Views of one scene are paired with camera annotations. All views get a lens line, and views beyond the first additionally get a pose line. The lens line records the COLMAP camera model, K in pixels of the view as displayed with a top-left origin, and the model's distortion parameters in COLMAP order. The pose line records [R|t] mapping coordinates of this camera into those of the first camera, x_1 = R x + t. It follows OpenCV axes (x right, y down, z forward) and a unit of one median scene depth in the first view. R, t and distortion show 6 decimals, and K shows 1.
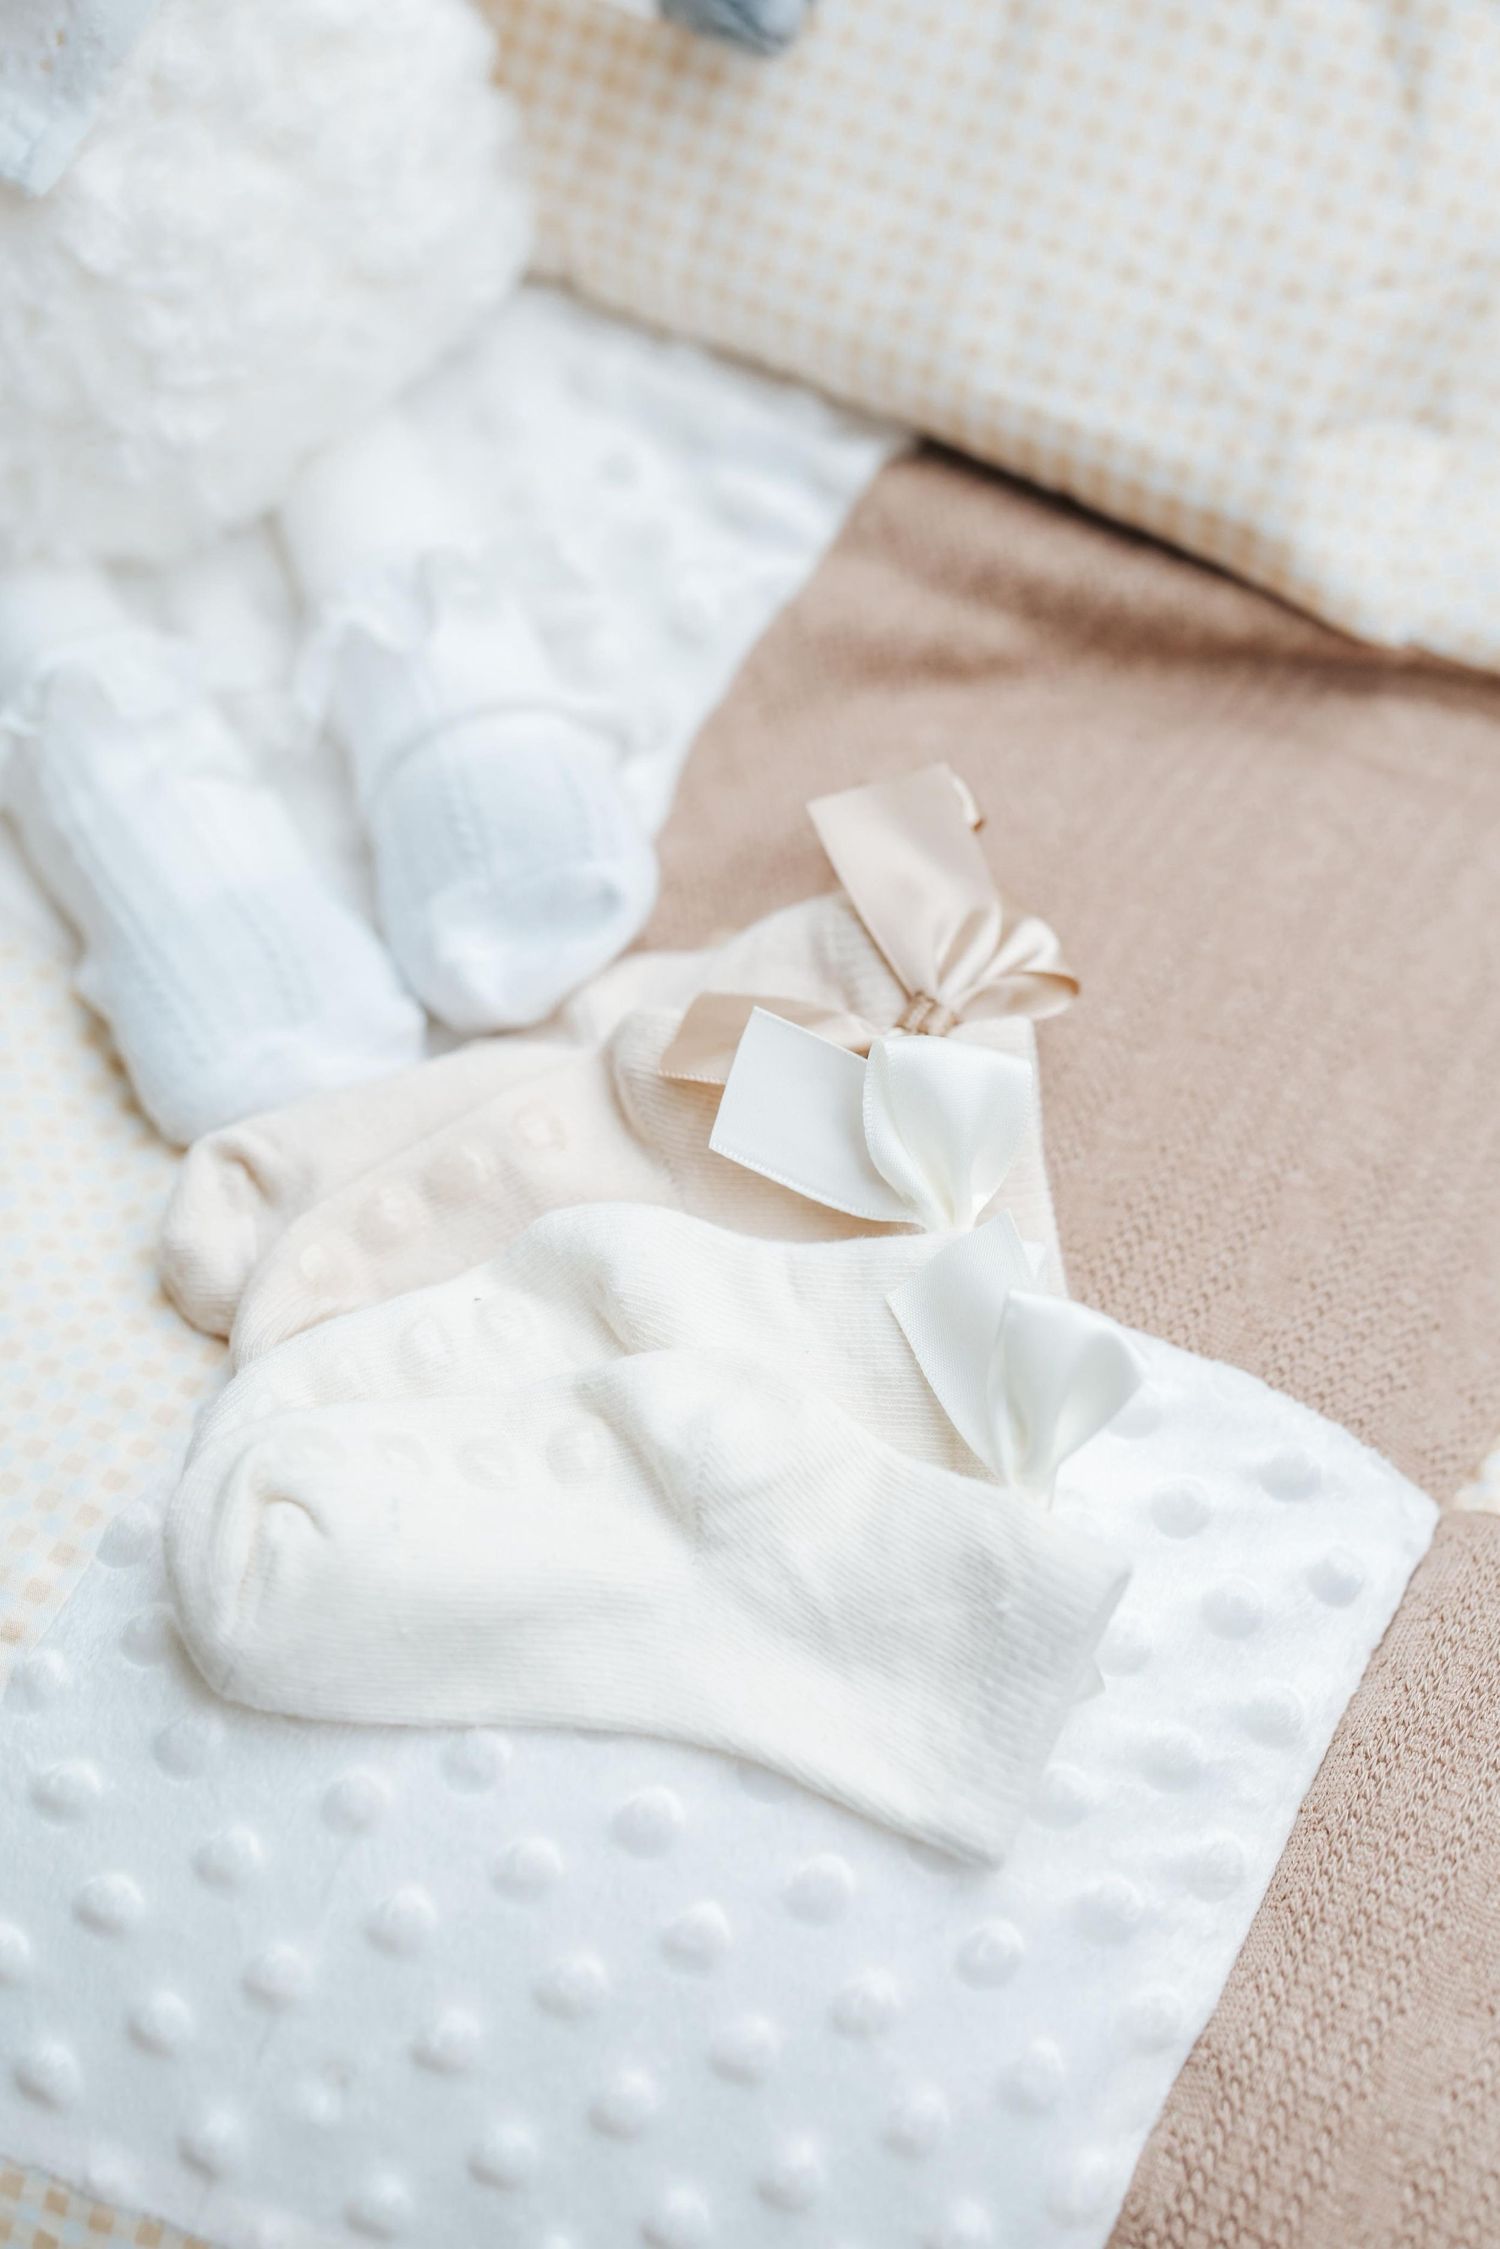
lens RADIAL K [[3430.6, 0, 750.0], [0, 3430.6, 1124.5], [0, 0, 1]] dist [0.016032, -0.073358]
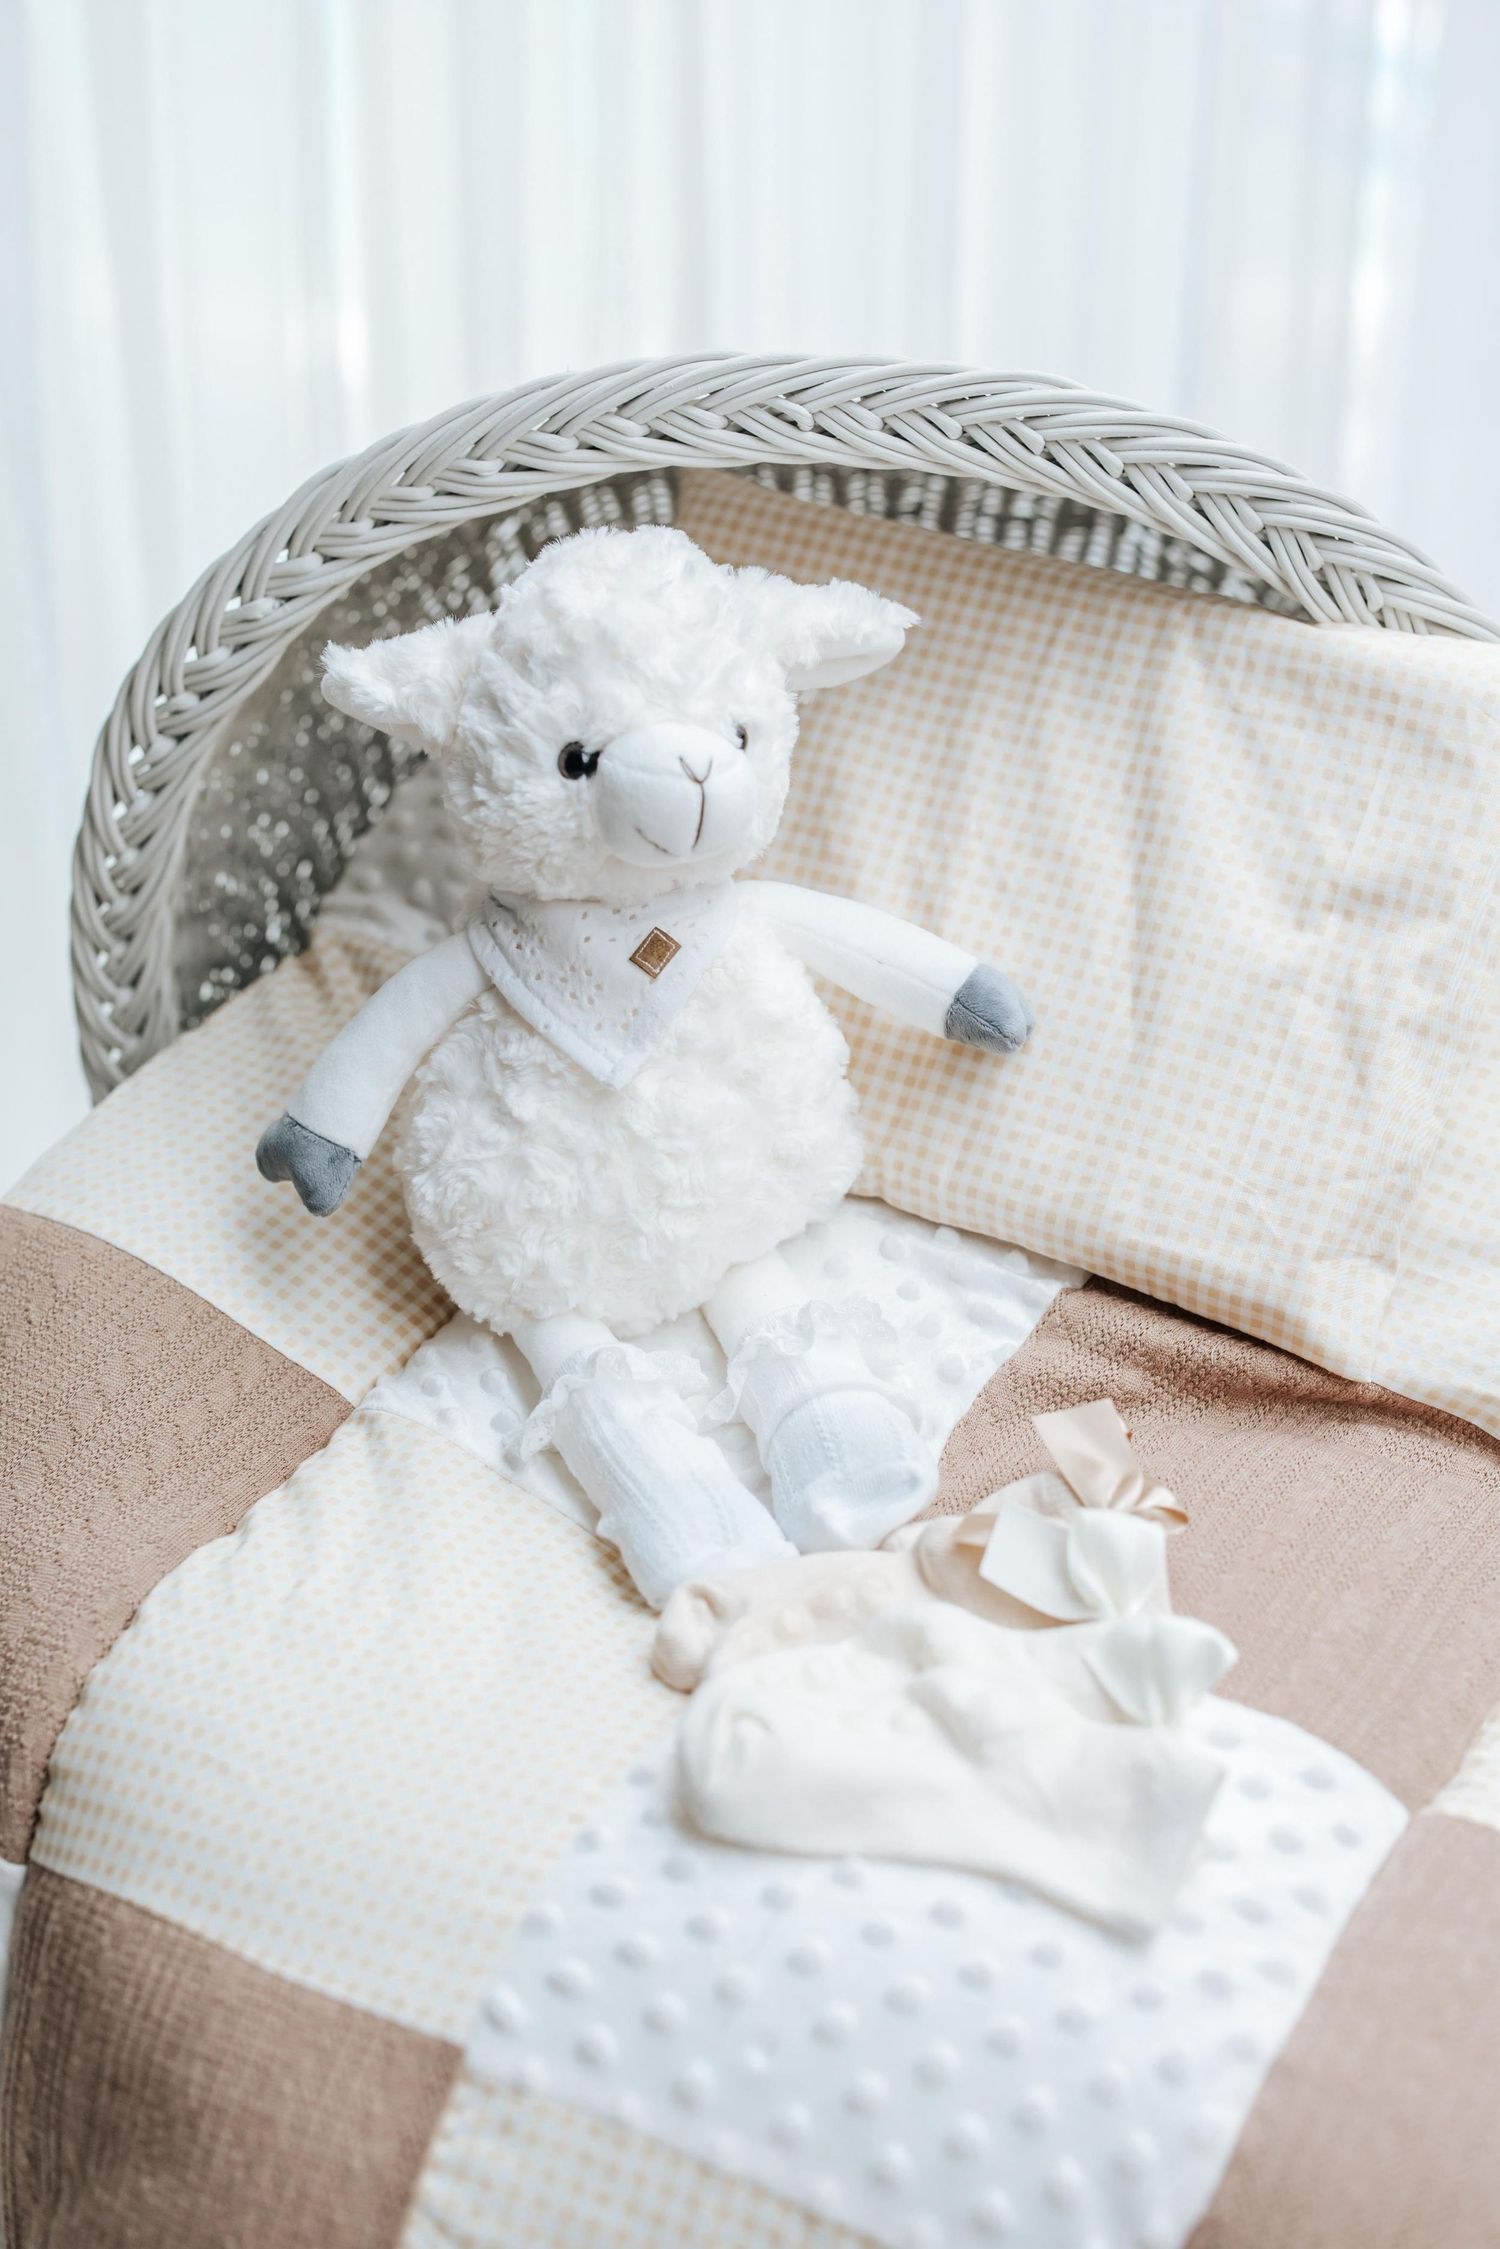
lens RADIAL K [[3430.6, 0, 750.0], [0, 3430.6, 1124.5], [0, 0, 1]] dist [0.016032, -0.073358]
pose [[0.999315, 0.030612, -0.020805, -0.091108], [-0.036530, 0.906222, -0.421222, 0.492868], [0.005960, 0.421694, 0.906719, -0.629742]]
